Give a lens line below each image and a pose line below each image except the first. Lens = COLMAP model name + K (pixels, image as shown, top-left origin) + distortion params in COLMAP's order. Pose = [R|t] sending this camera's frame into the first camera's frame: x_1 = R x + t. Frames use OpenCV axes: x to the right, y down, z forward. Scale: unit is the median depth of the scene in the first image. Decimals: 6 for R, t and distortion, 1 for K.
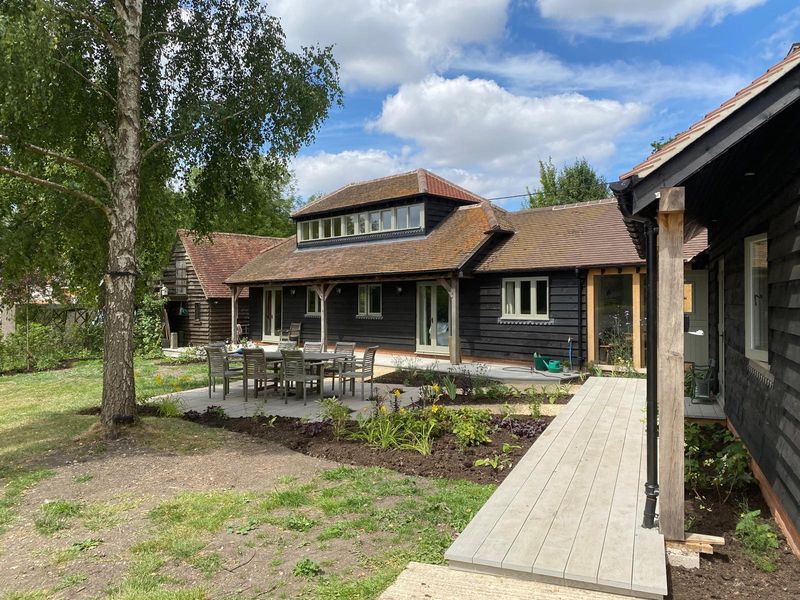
lens RADIAL K [[610.0, 0, 401.3], [0, 610.0, 305.3], [0, 0, 1]] dist [0.085416, -0.139855]
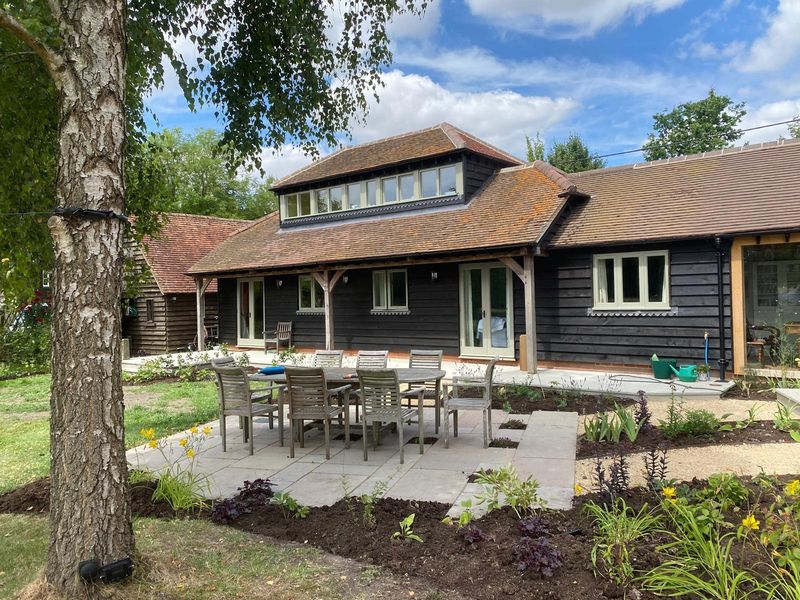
lens RADIAL K [[607.6, 0, 400.0], [0, 607.6, 300.0], [0, 0, 1]] dist [0.008231, 0.003254]
pose [[0.994301, -0.022667, 0.104172, -0.117112], [0.022737, 0.999741, 0.000510, 0.003976], [-0.104157, 0.001862, 0.994559, 0.229587]]
